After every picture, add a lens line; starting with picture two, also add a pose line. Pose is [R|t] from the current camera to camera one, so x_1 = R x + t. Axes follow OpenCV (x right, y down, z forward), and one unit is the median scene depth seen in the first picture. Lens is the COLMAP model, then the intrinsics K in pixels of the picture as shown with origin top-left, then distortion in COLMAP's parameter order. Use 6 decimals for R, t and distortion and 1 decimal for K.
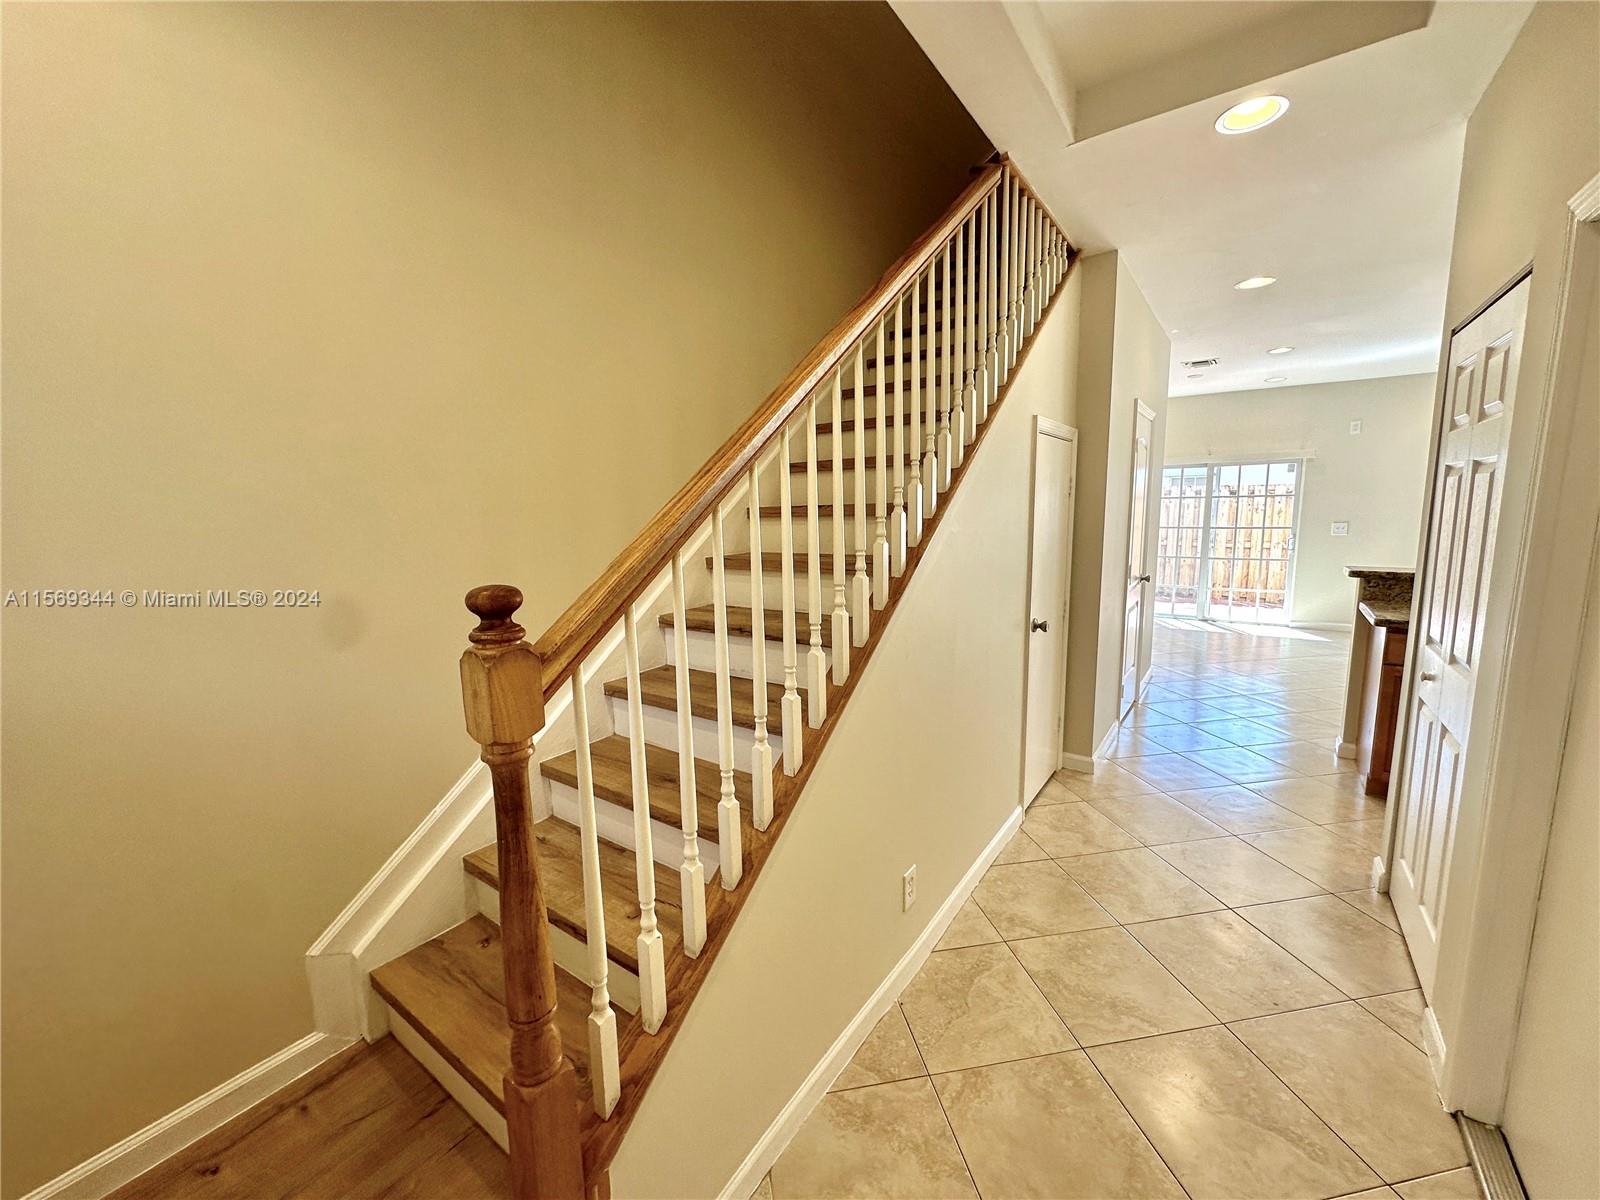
lens RADIAL K [[638.1, 0, 800.1], [0, 638.1, 600.2], [0, 0, 1]] dist [-0.003812, 0.000752]
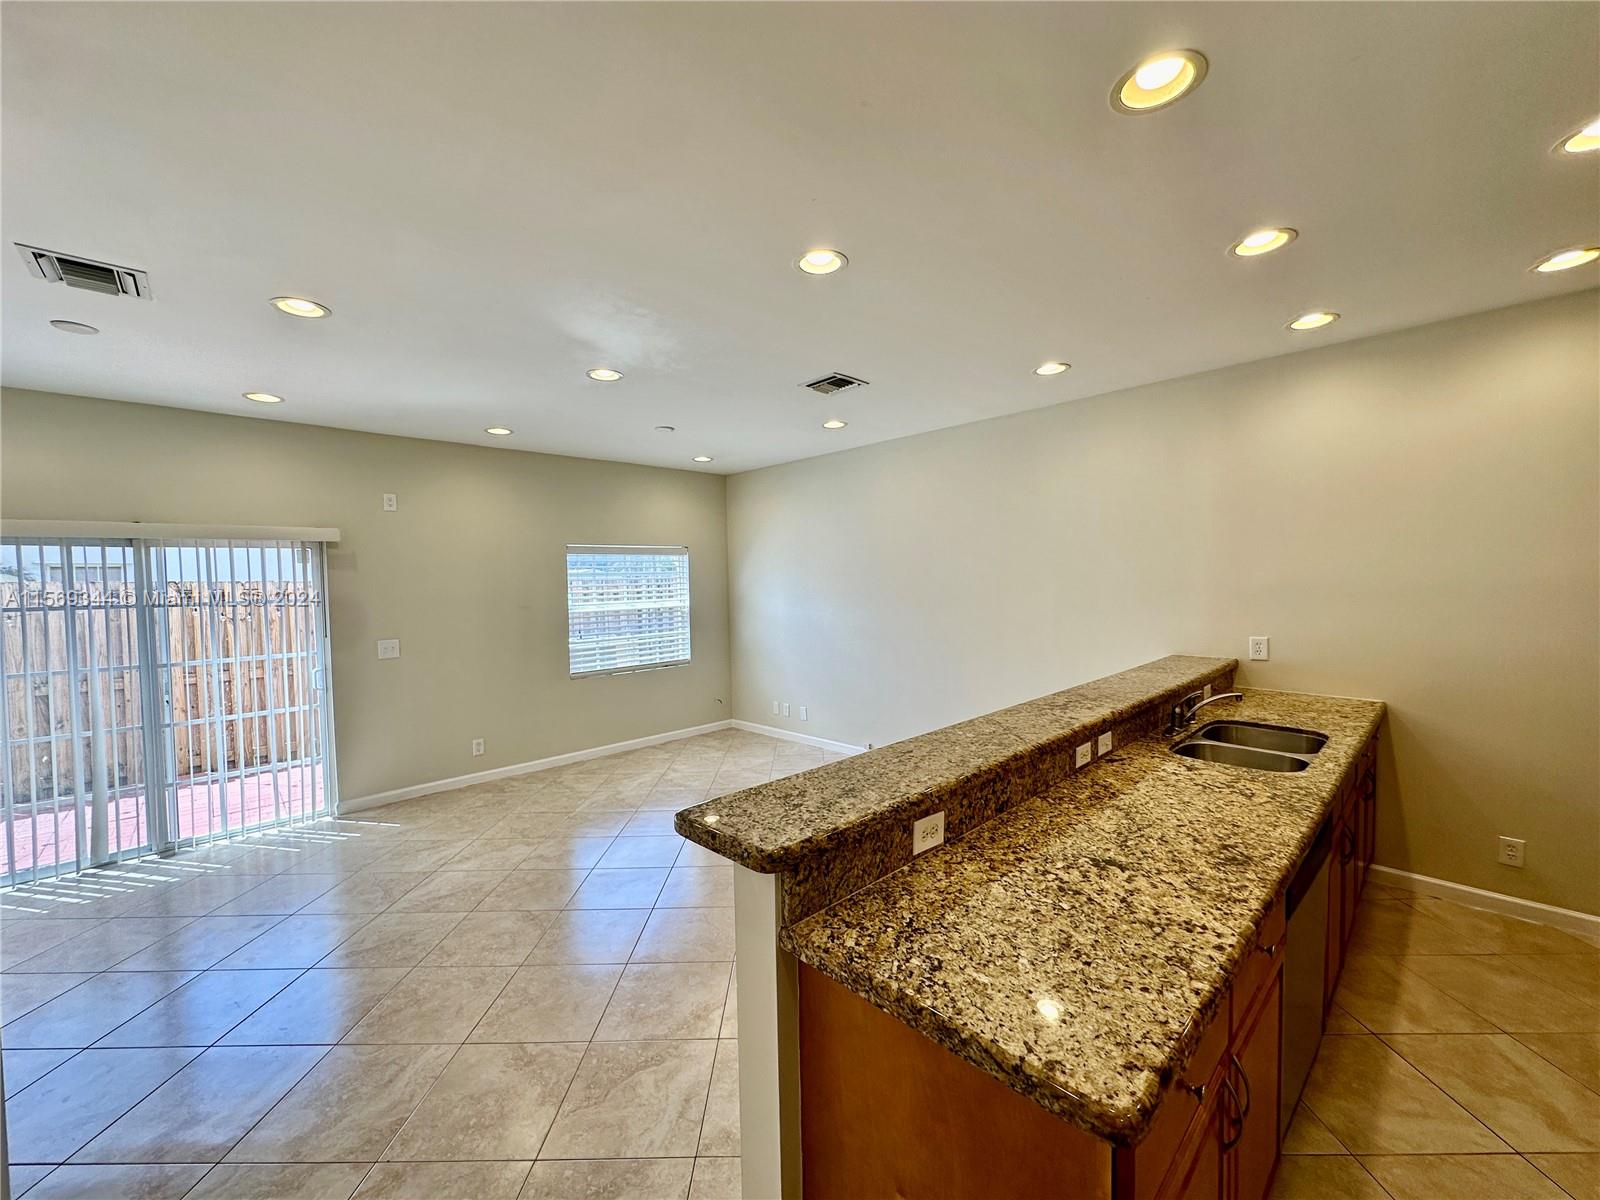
lens RADIAL K [[638.1, 0, 801.7], [0, 638.1, 604.2], [0, 0, 1]] dist [-0.003812, 0.000752]
pose [[0.180835, -0.022292, 0.983261, 0.241169], [0.165514, 0.986174, -0.008082, -0.073846], [-0.969487, 0.164205, 0.182024, 0.408378]]
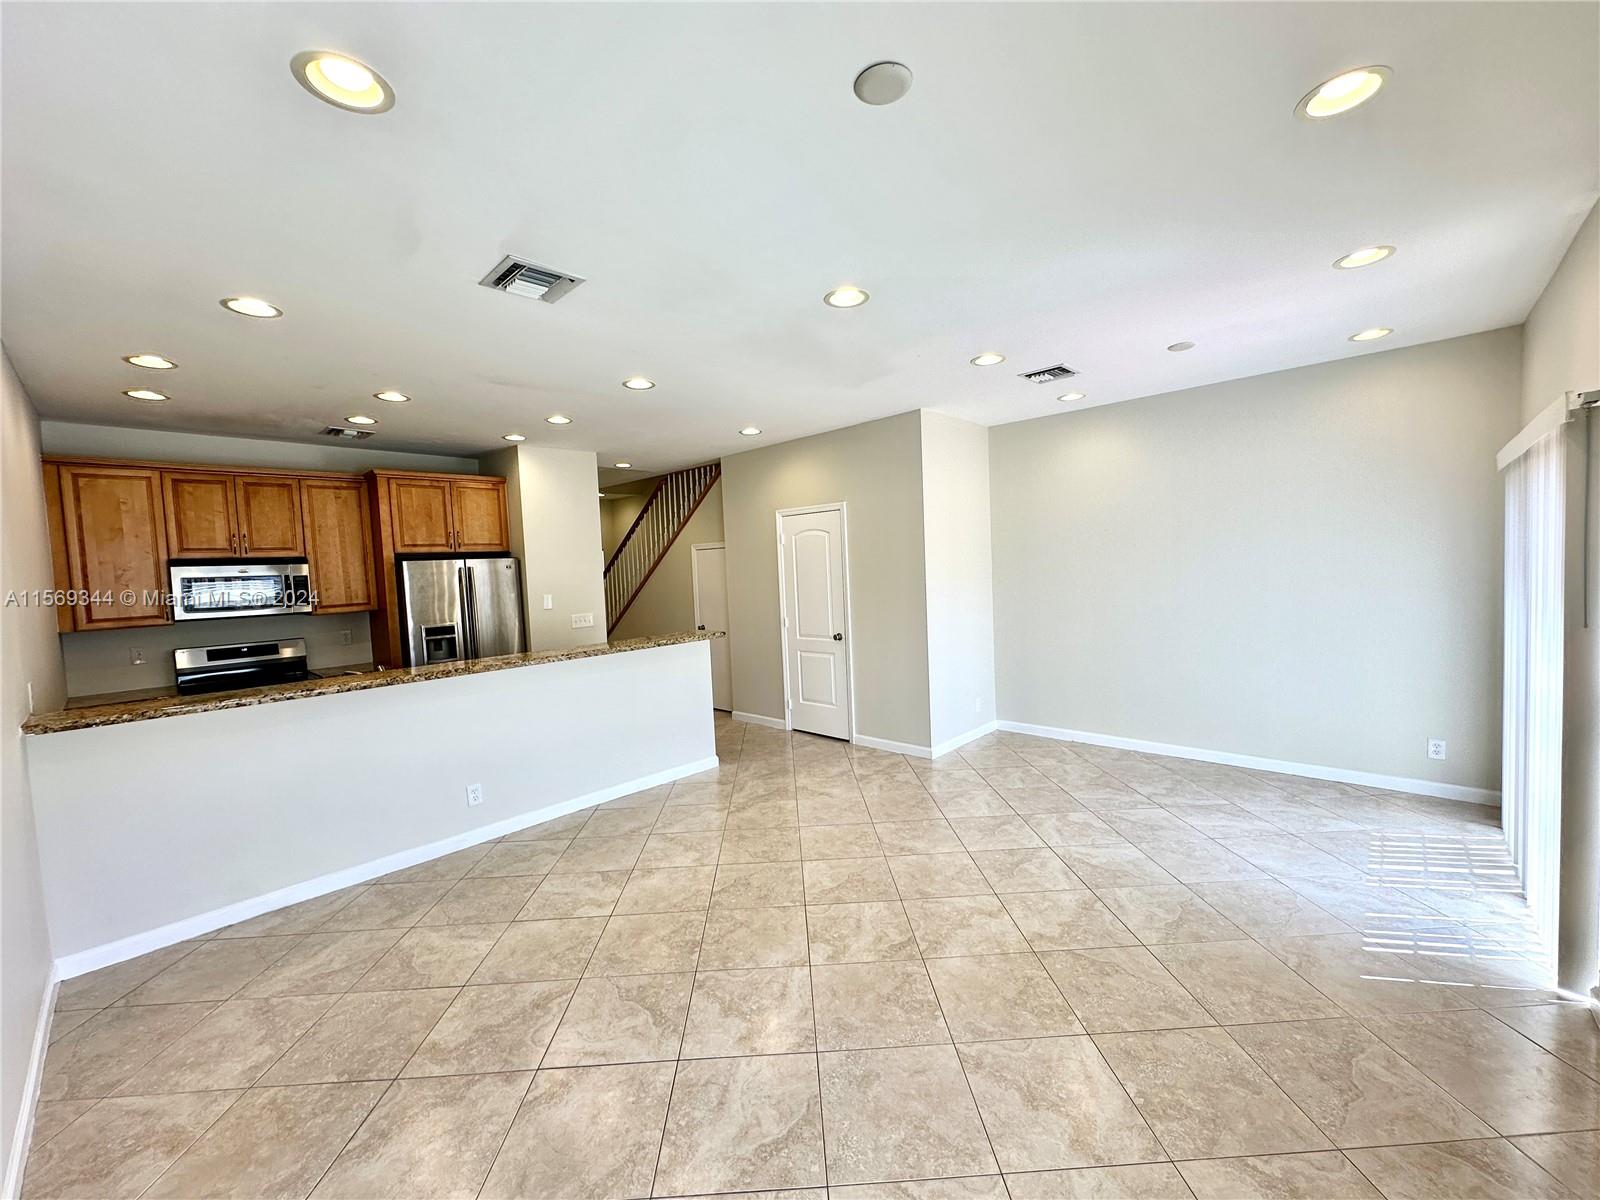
lens RADIAL K [[638.1, 0, 807.3], [0, 638.1, 598.6], [0, 0, 1]] dist [-0.003812, 0.000752]
pose [[-0.124053, 0.078467, -0.989168, 1.063895], [-0.104562, 0.990285, 0.091669, -0.125146], [0.986751, 0.114802, -0.114643, 0.645439]]
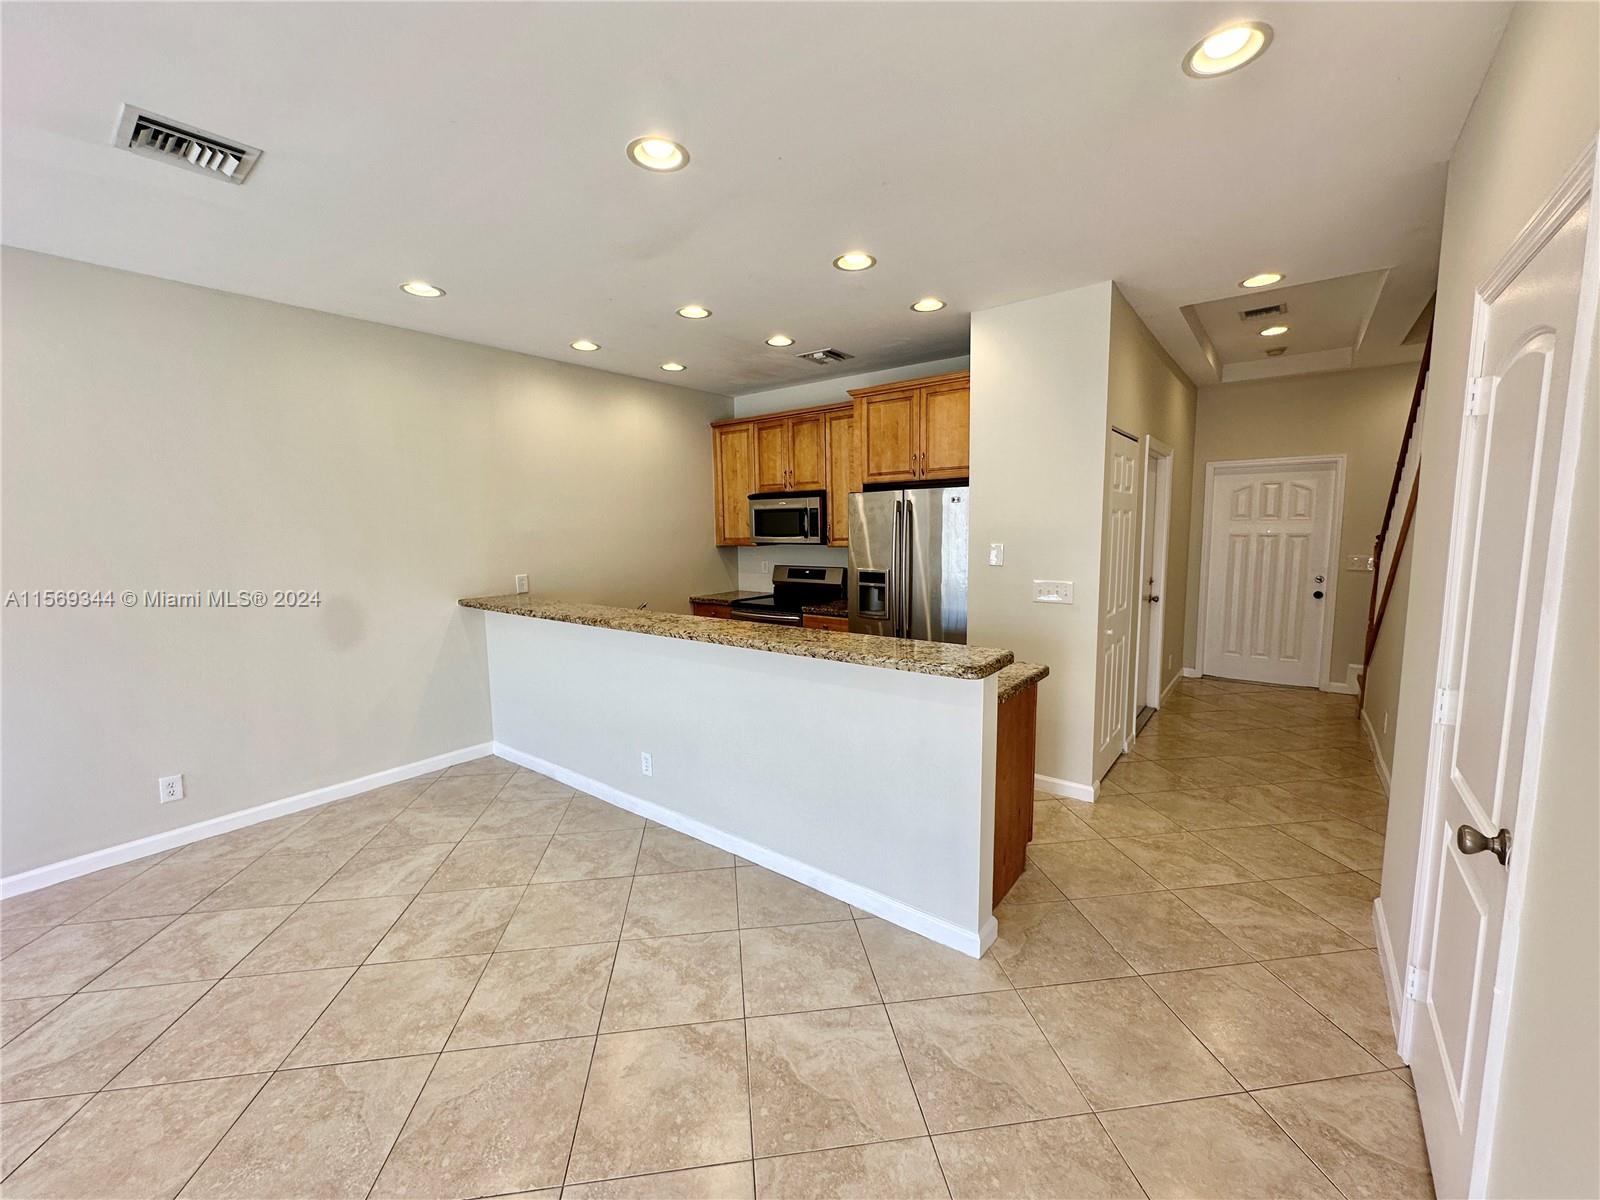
lens RADIAL K [[638.1, 0, 799.5], [0, 638.1, 602.6], [0, 0, 1]] dist [-0.003812, 0.000752]
pose [[-0.998631, 0.030790, 0.042281, 0.480534], [0.041129, 0.961674, 0.271095, -0.123088], [-0.032314, 0.272462, -0.961624, 0.741282]]
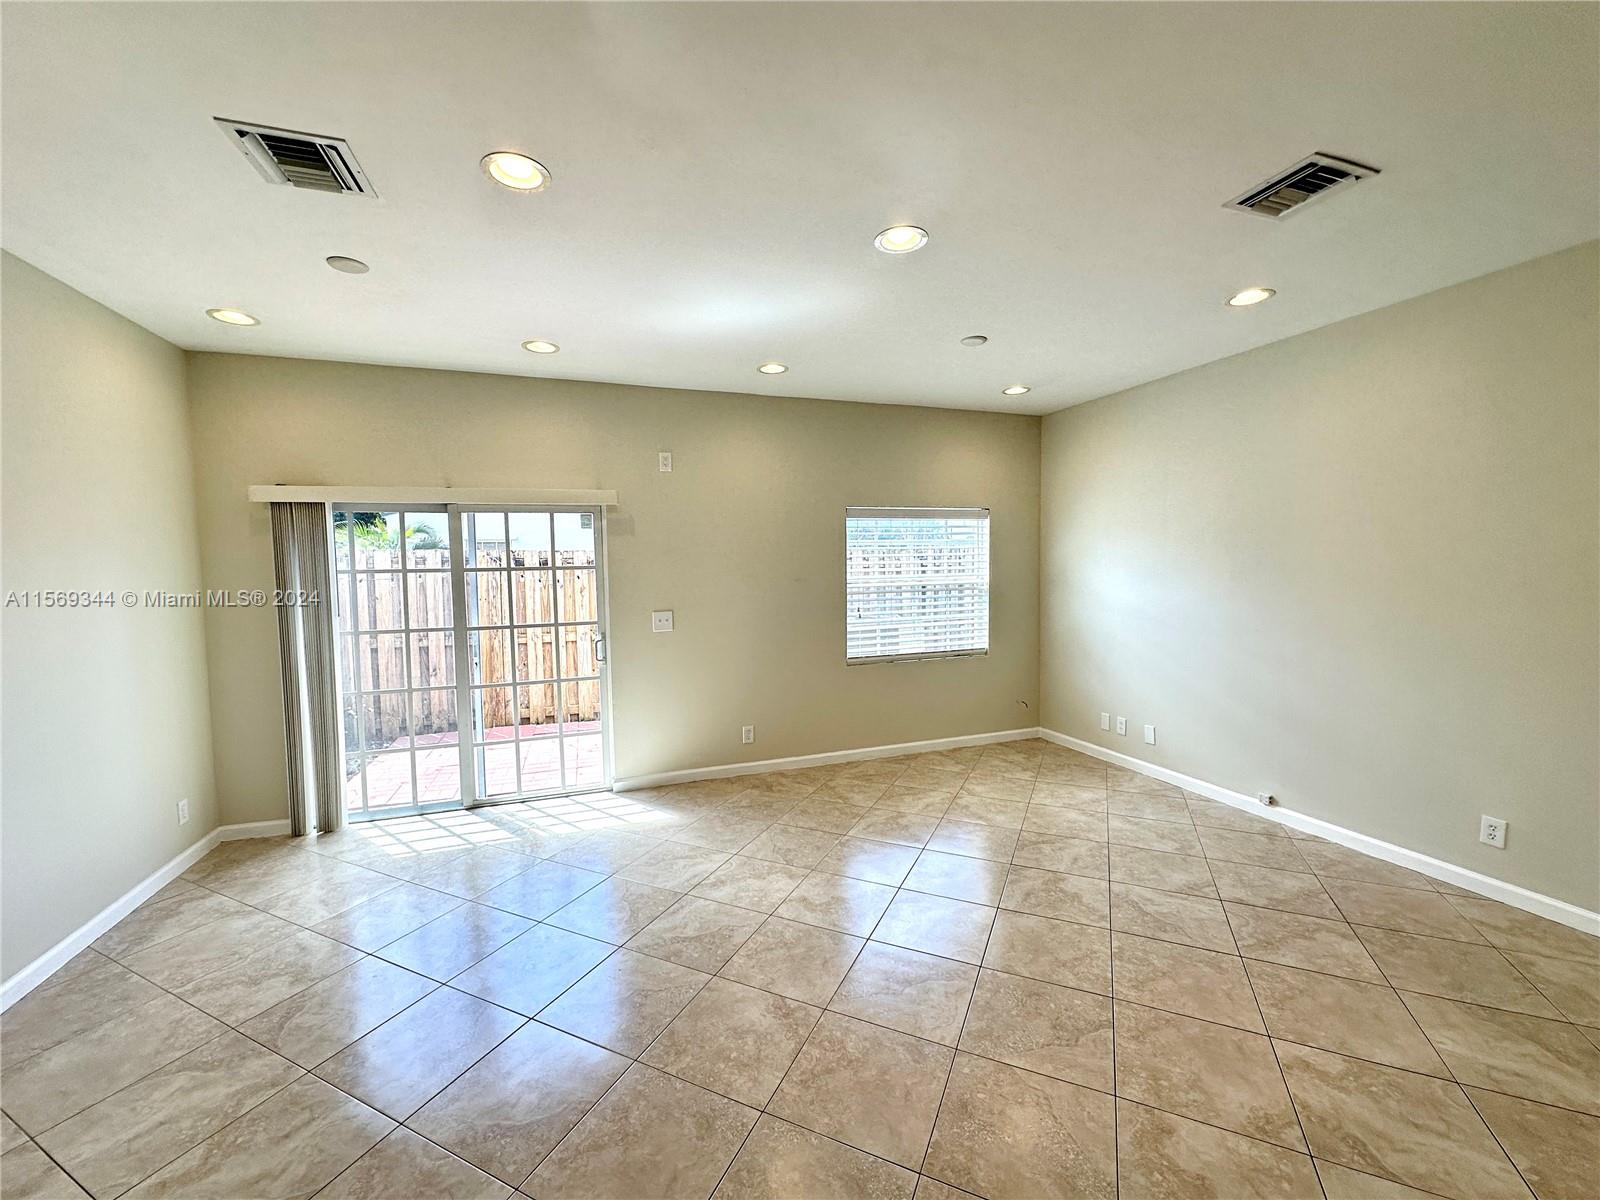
lens RADIAL K [[638.1, 0, 801.2], [0, 638.1, 602.6], [0, 0, 1]] dist [-0.003812, 0.000752]
pose [[0.571103, -0.041499, 0.819829, 0.379833], [0.127811, 0.991037, -0.038869, -0.080893], [-0.810867, 0.126982, 0.571288, 0.487208]]
